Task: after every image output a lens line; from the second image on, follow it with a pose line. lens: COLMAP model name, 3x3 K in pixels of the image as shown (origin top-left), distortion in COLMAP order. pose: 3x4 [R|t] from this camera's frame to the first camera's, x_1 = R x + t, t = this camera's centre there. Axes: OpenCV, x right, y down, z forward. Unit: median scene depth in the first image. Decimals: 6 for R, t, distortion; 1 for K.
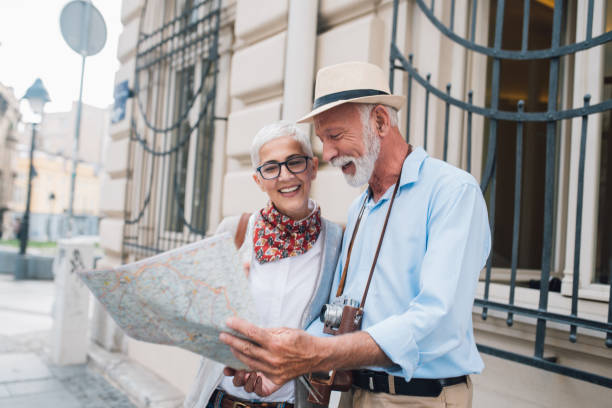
lens RADIAL K [[587.6, 0, 308.9], [0, 587.6, 205.8], [0, 0, 1]] dist [-0.027159, 0.000000]
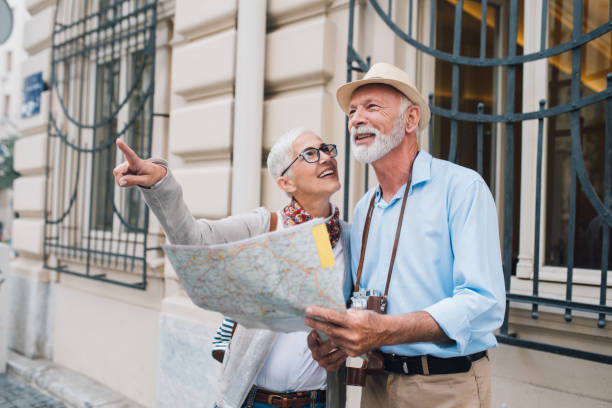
lens RADIAL K [[587.6, 0, 305.5], [0, 587.6, 206.0], [0, 0, 1]] dist [-0.027159, 0.000000]
pose [[0.982767, -0.023466, 0.183355, -0.112595], [0.020839, 0.999651, 0.016242, -0.007717], [-0.183672, -0.012141, 0.982913, -0.017236]]
